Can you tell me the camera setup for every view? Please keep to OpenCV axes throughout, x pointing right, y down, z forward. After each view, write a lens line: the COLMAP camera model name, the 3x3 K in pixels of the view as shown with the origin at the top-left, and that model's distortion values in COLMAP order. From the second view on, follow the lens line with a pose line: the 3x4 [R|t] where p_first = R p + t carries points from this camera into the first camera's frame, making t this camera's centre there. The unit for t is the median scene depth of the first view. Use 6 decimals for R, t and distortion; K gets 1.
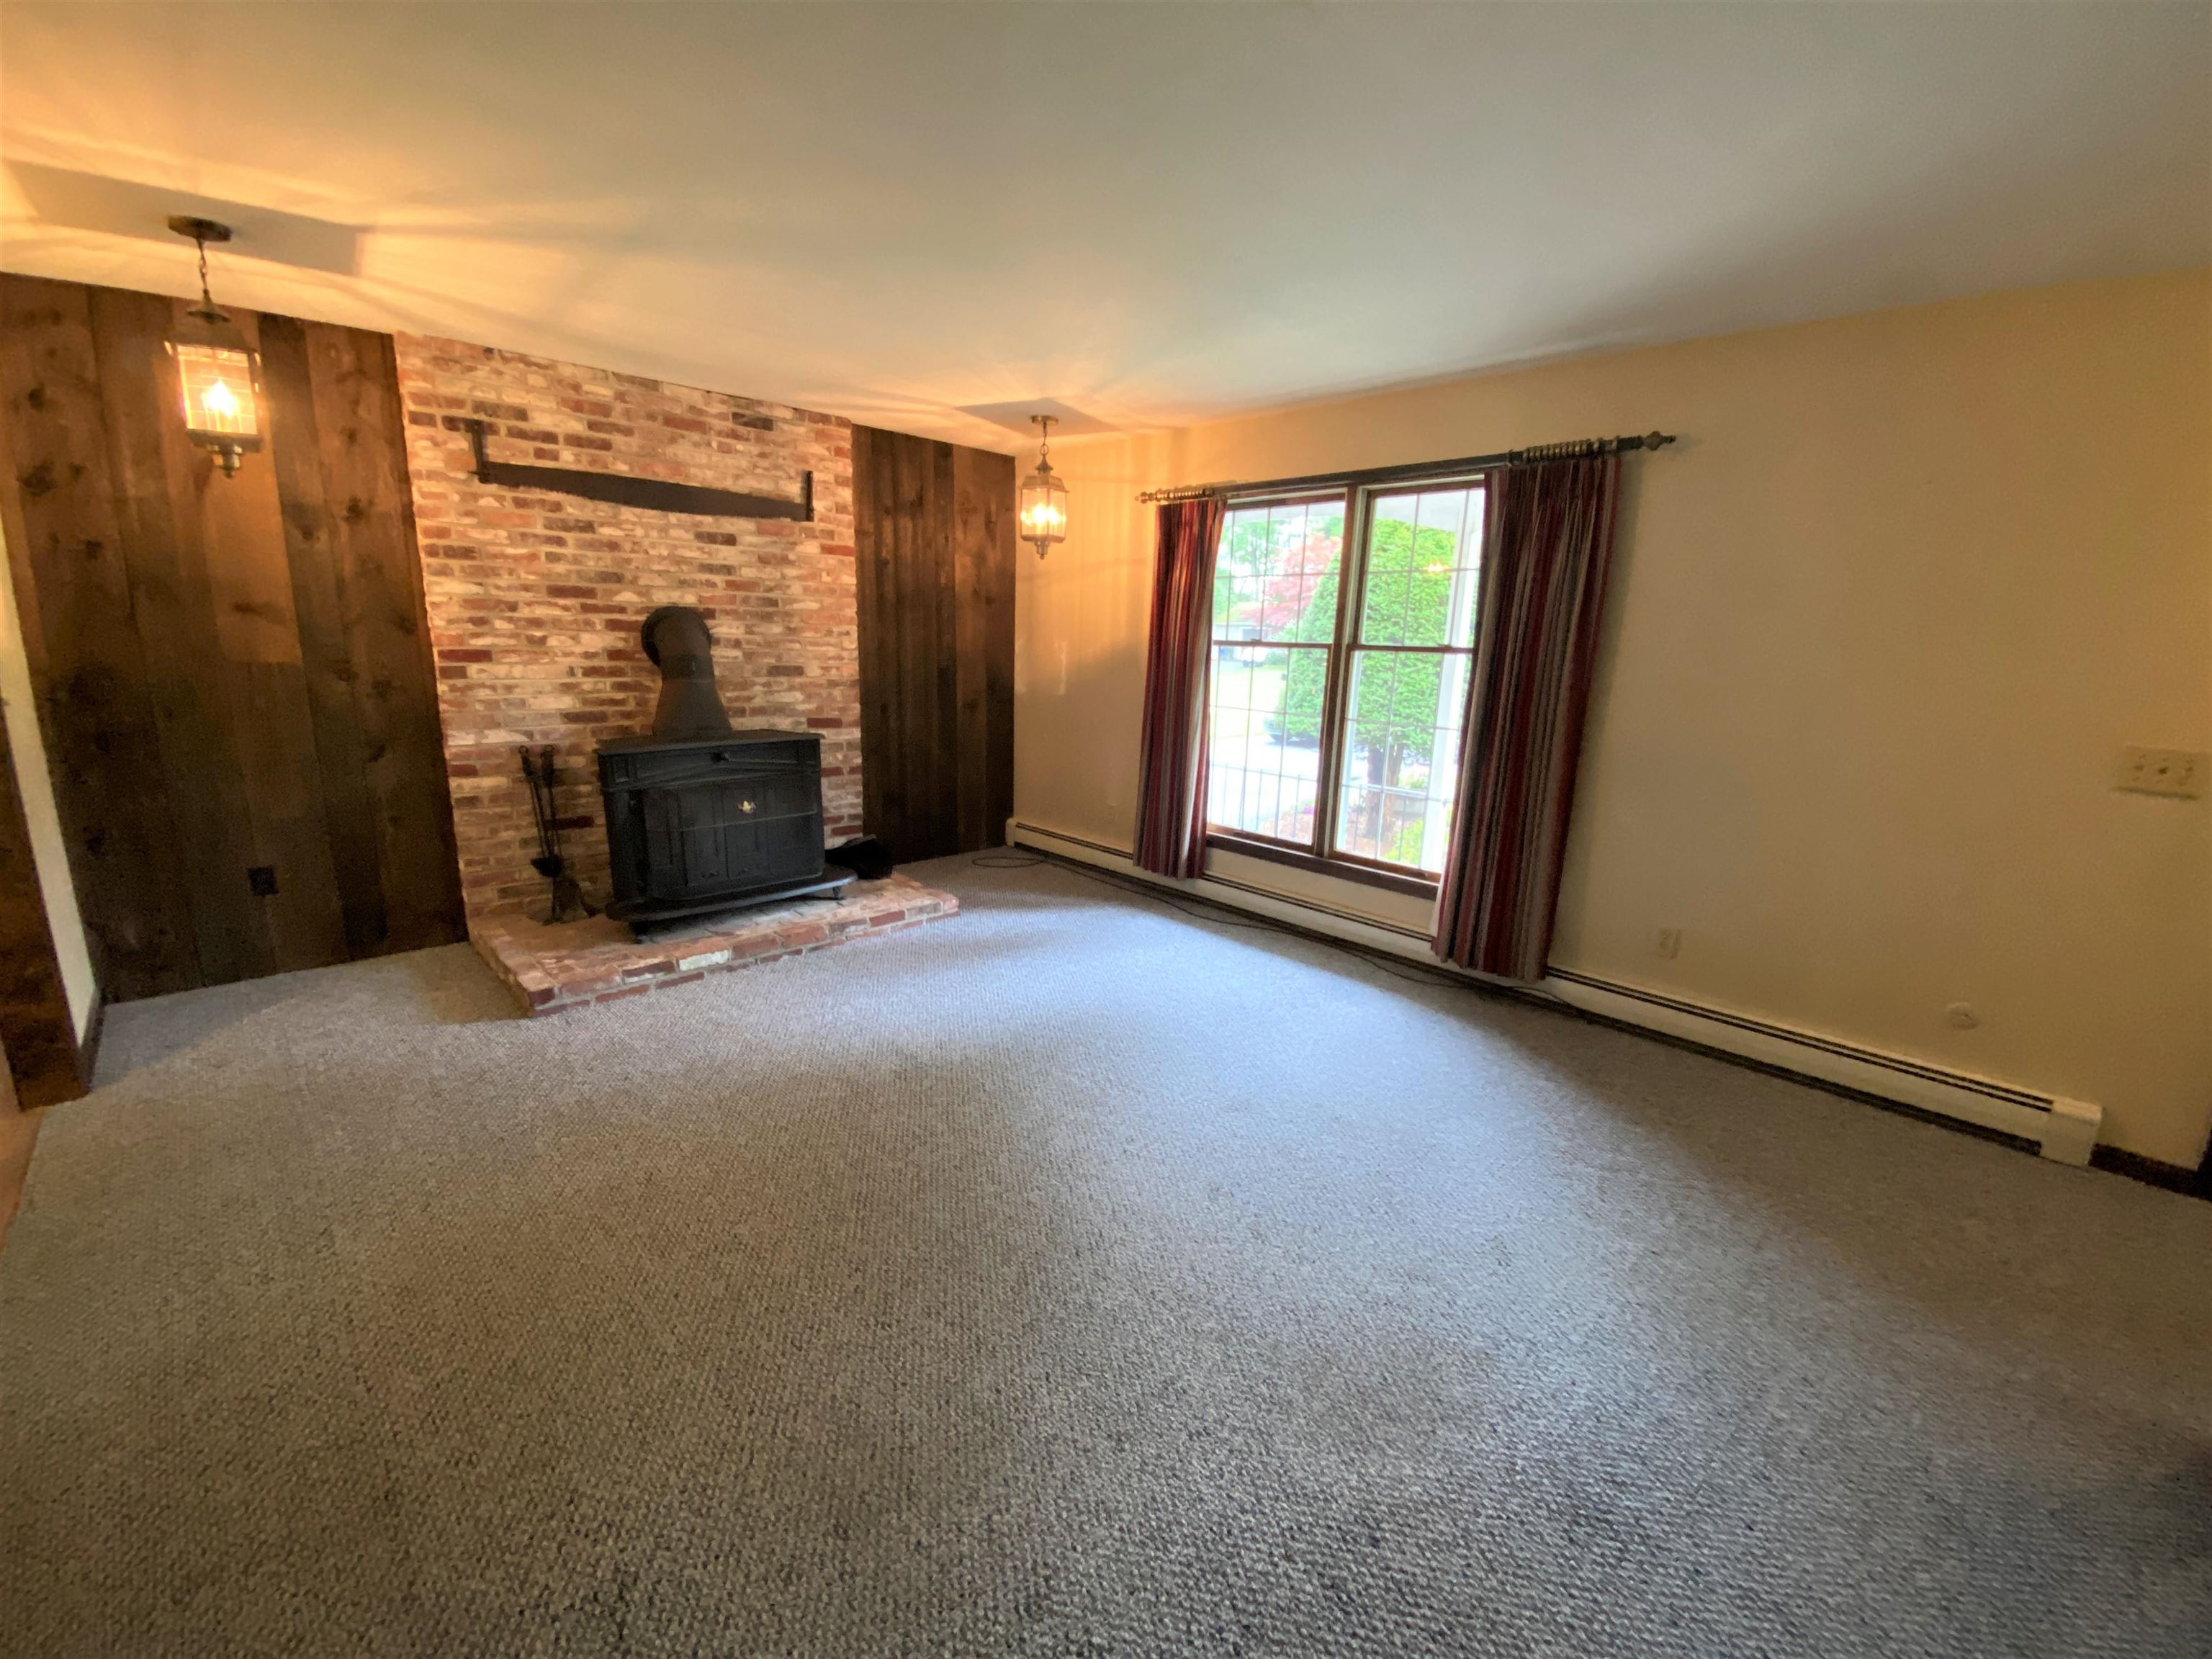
lens RADIAL K [[900.2, 0, 1098.2], [0, 900.2, 830.3], [0, 0, 1]] dist [0.035978, -0.034497]
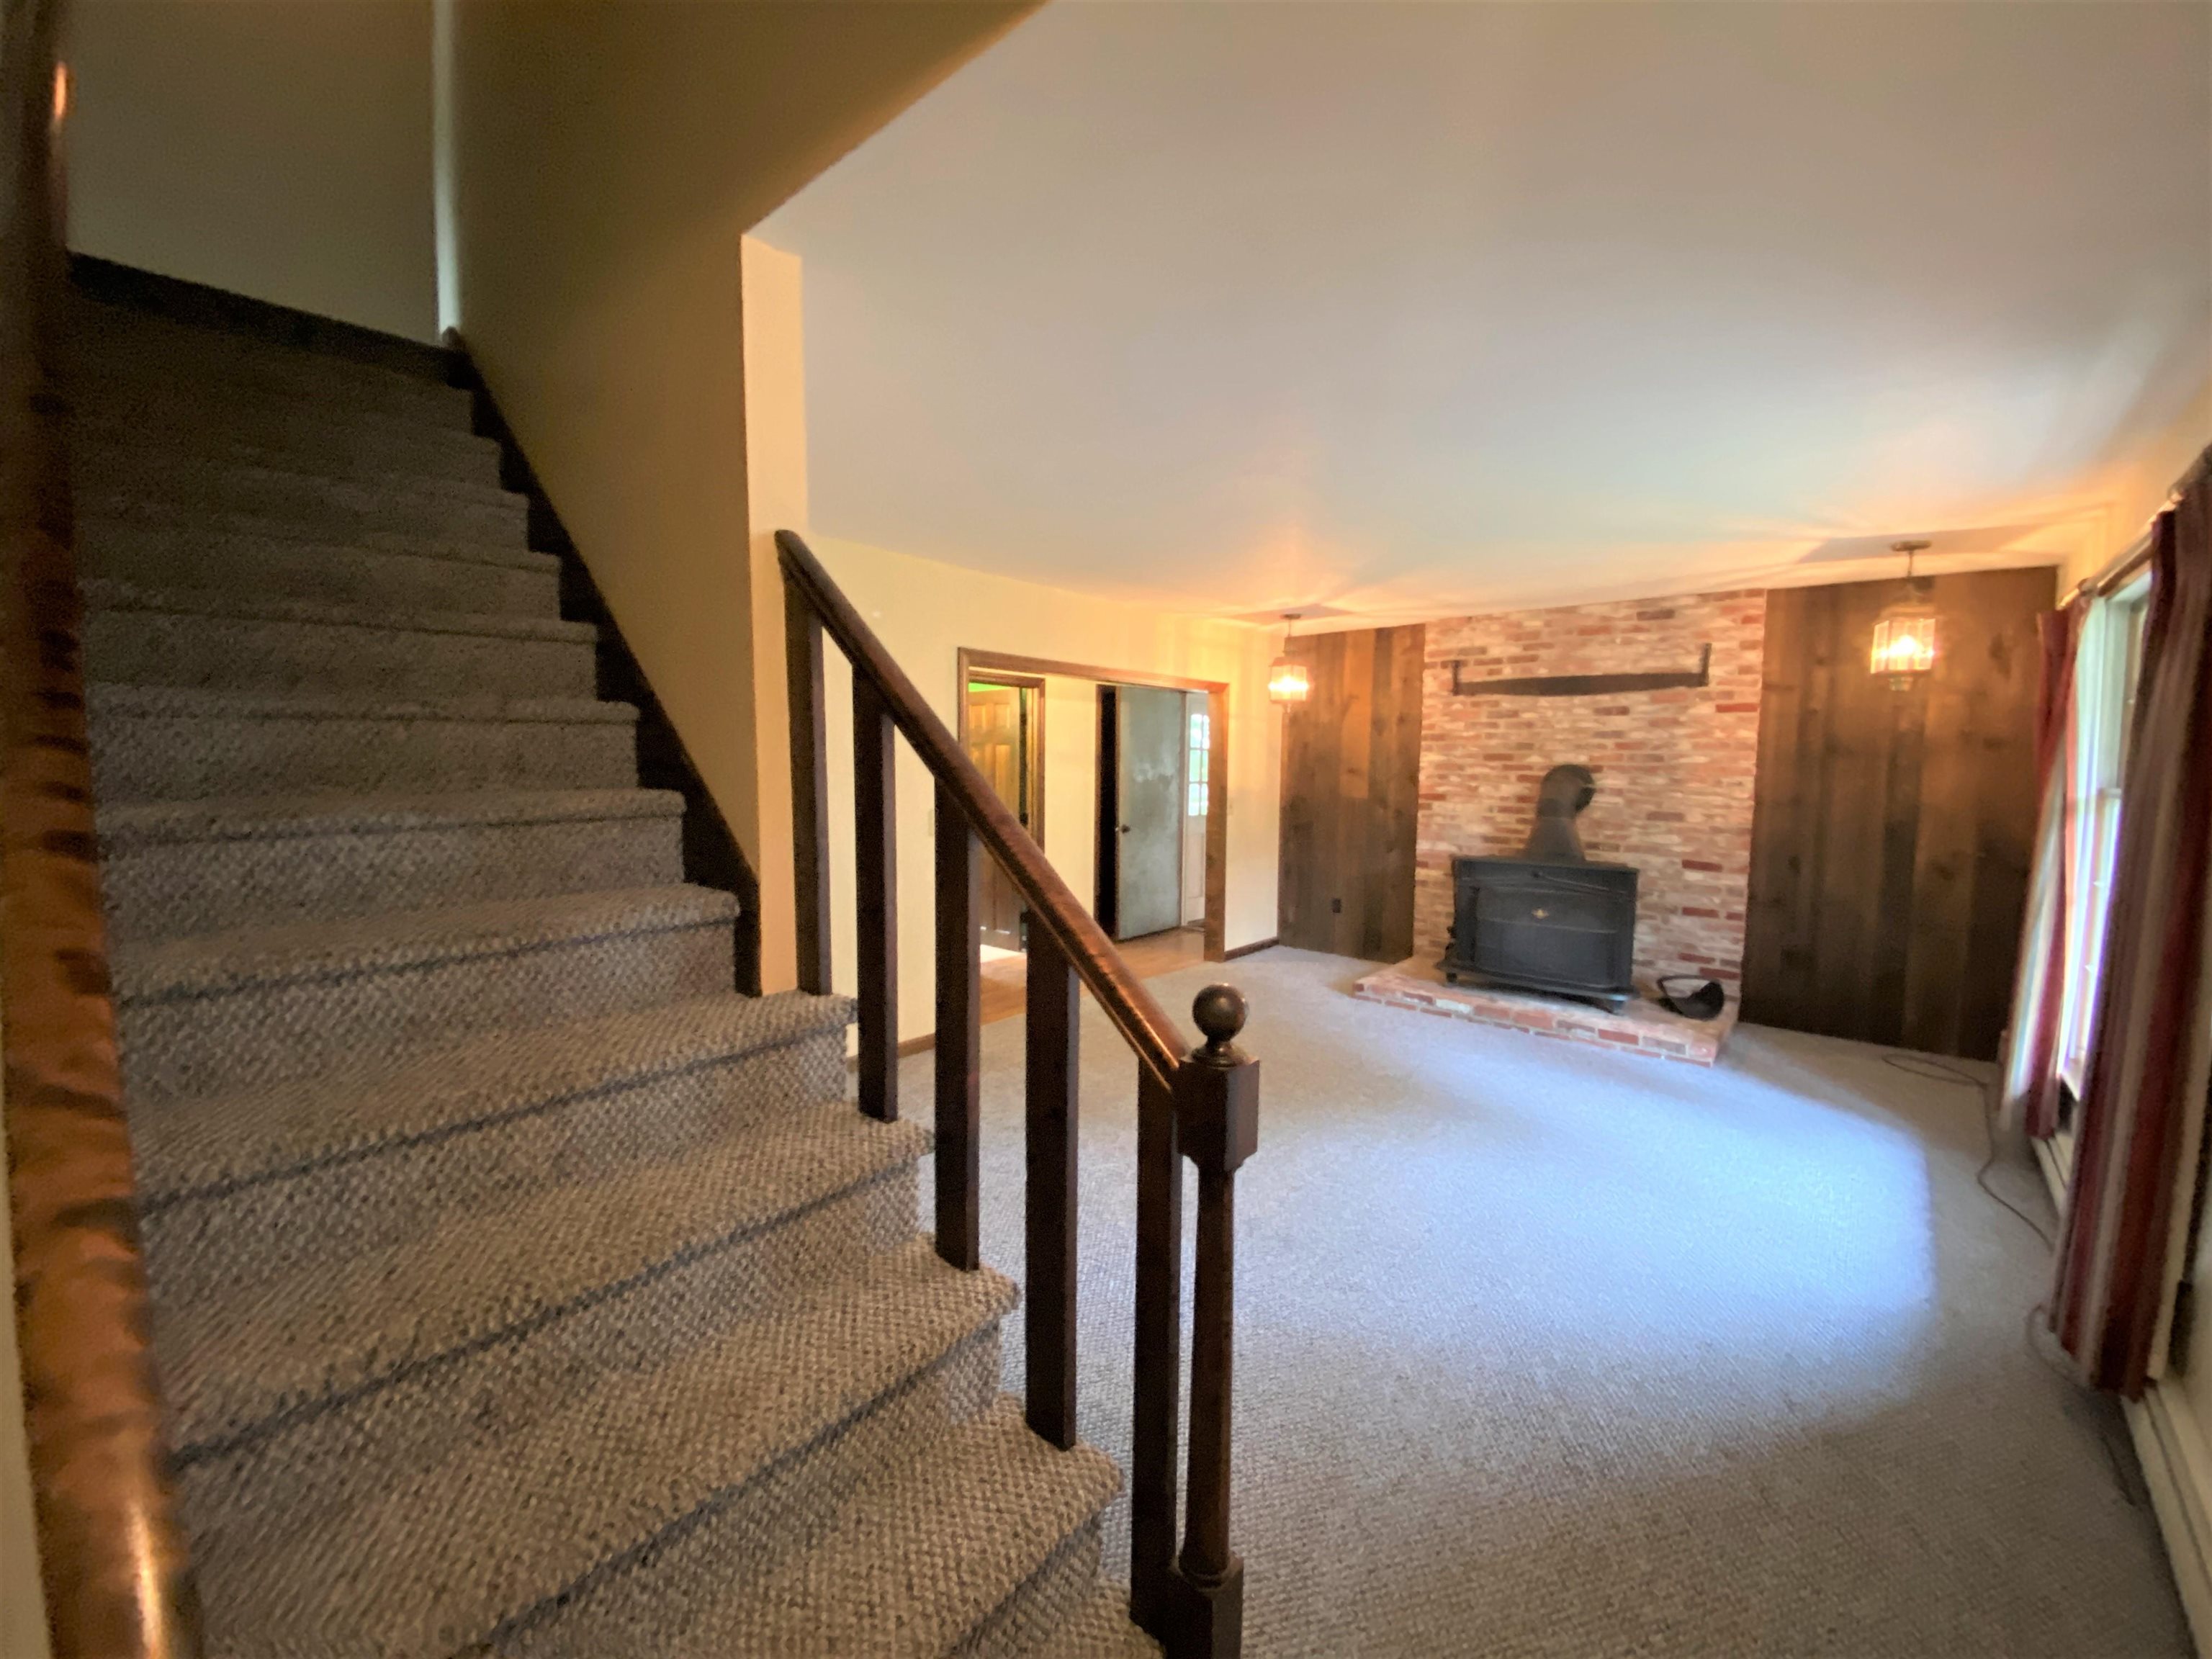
lens RADIAL K [[900.2, 0, 1098.2], [0, 900.2, 830.3], [0, 0, 1]] dist [0.035978, -0.034497]
pose [[0.076664, 0.052291, -0.995685, 0.822927], [-0.218634, 0.975201, 0.034381, -0.047700], [0.972791, 0.215055, 0.086196, 0.236663]]
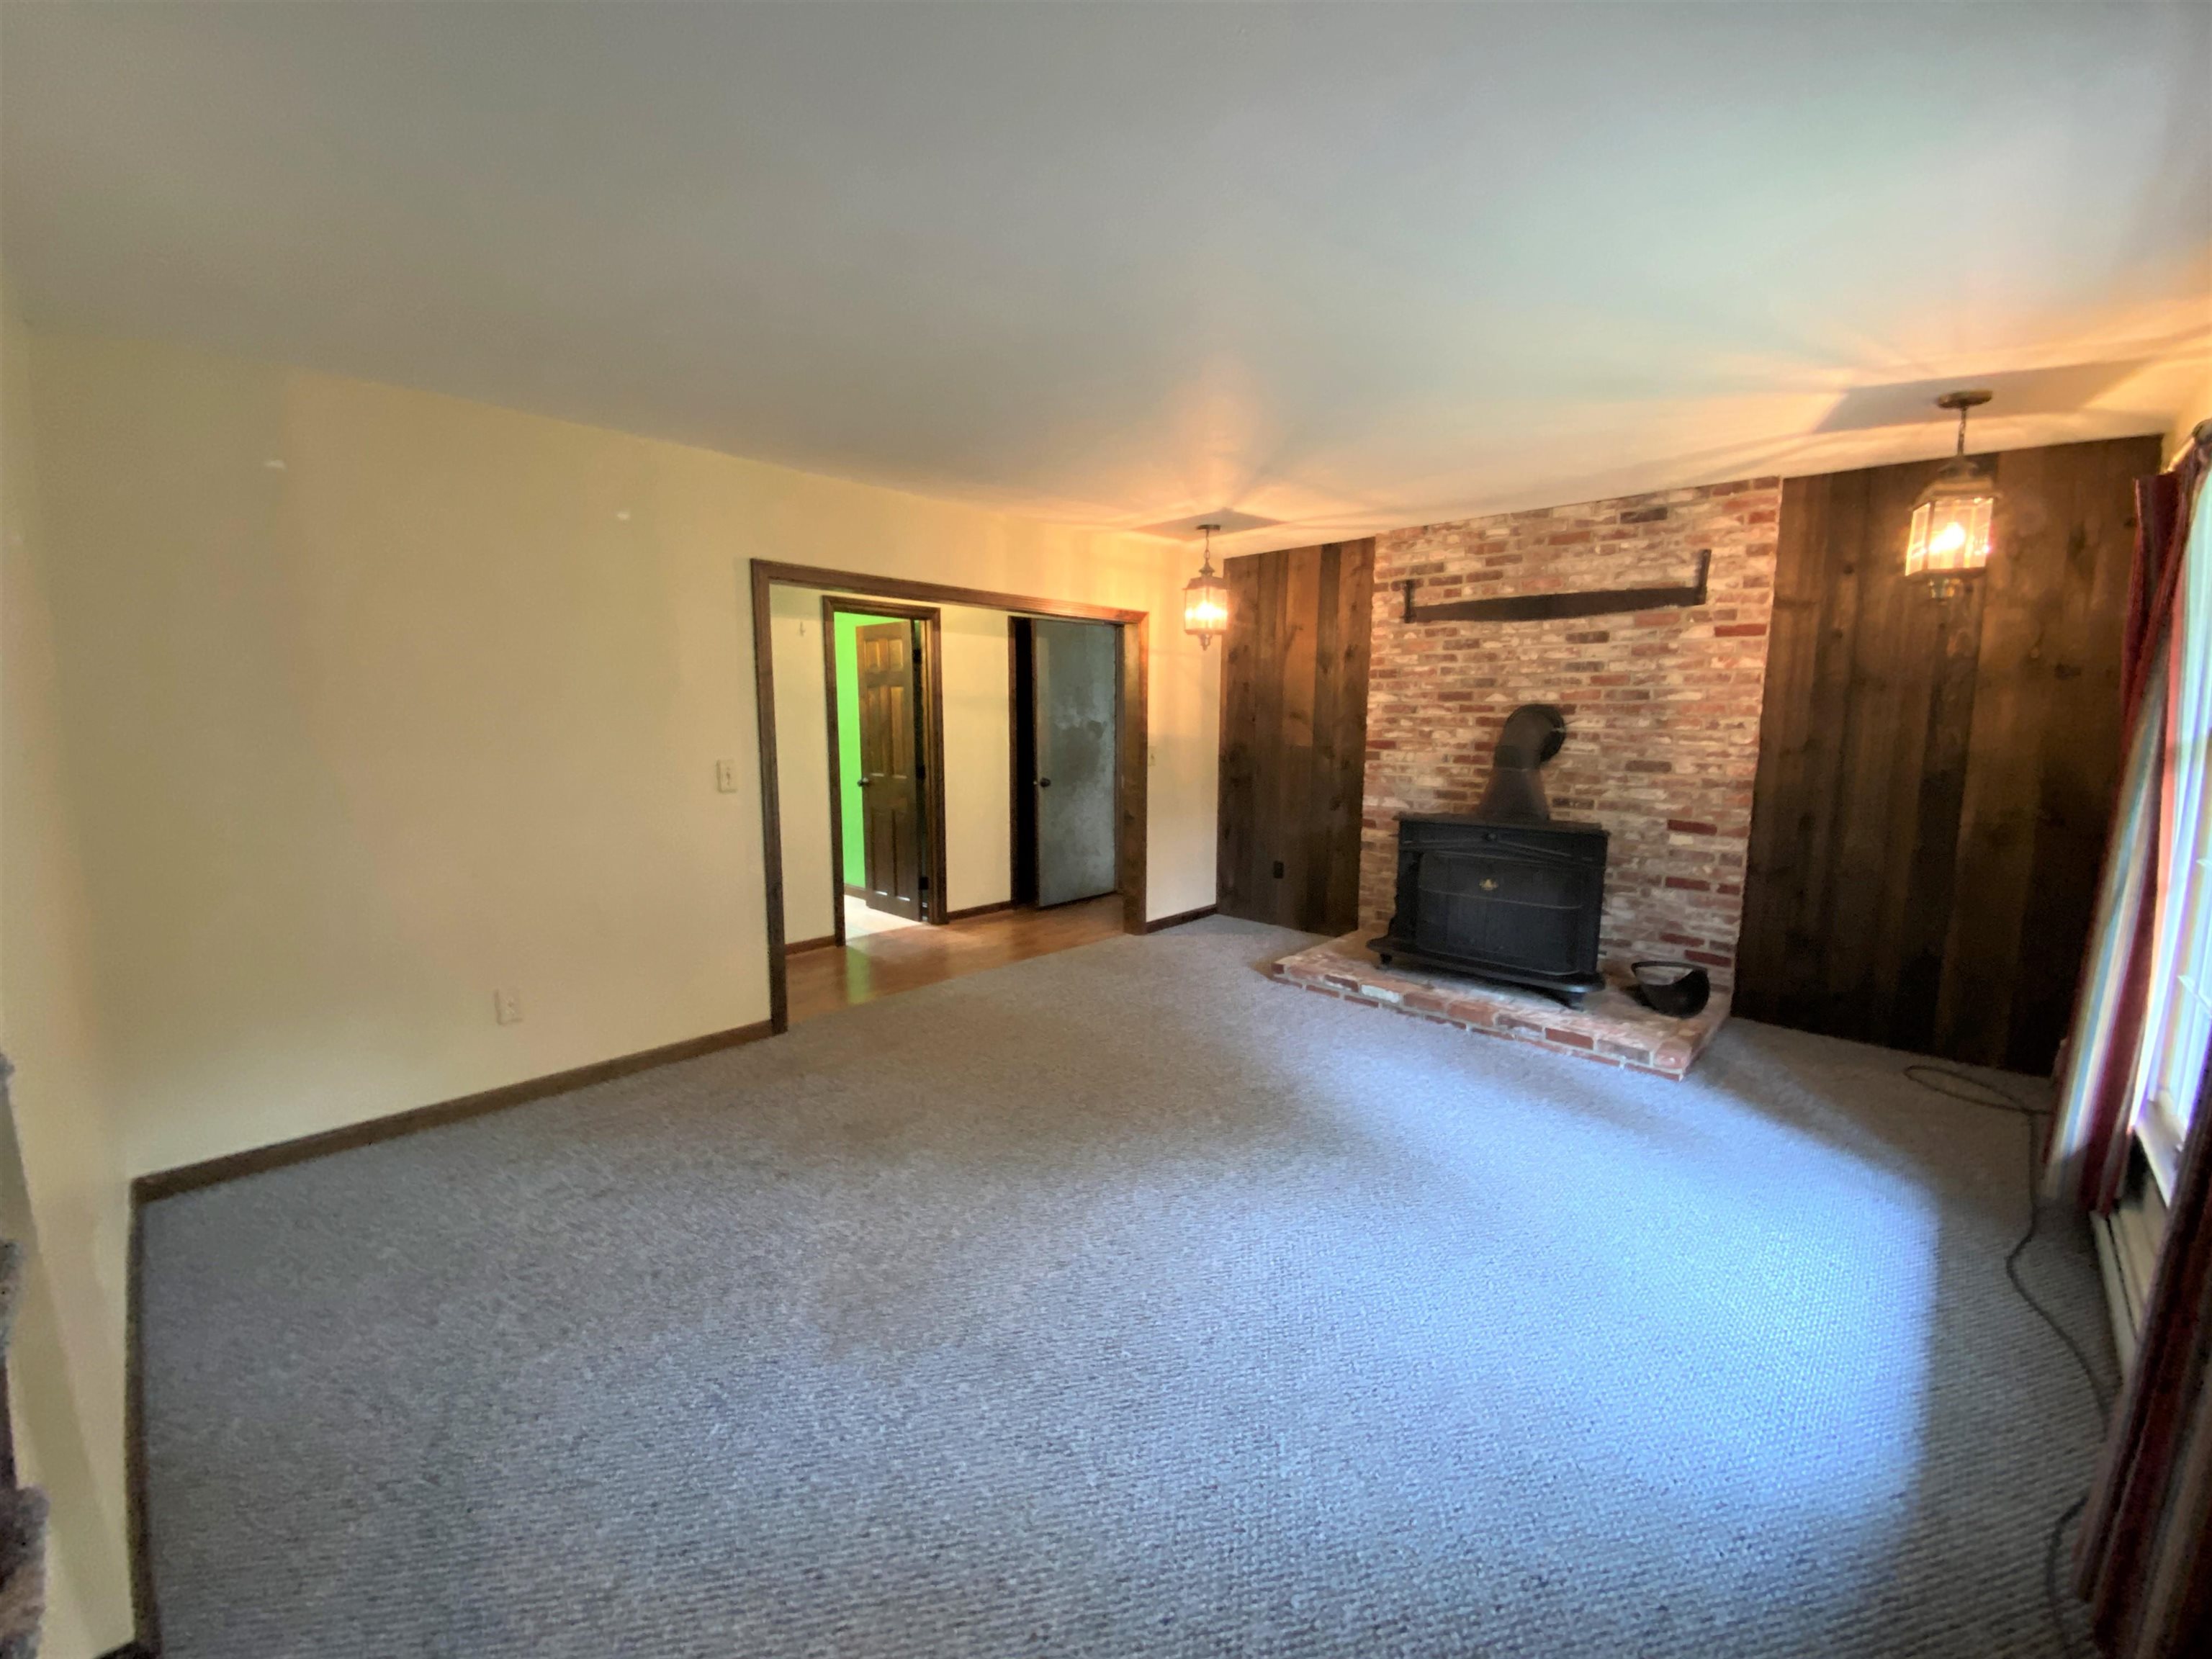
lens RADIAL K [[899.3, 0, 1101.2], [0, 899.3, 829.2], [0, 0, 1]] dist [0.043428, -0.036922]
pose [[0.035013, 0.103719, -0.993990, 0.636048], [-0.216671, 0.971731, 0.093764, -0.088925], [0.975617, 0.212086, 0.056496, 0.460240]]
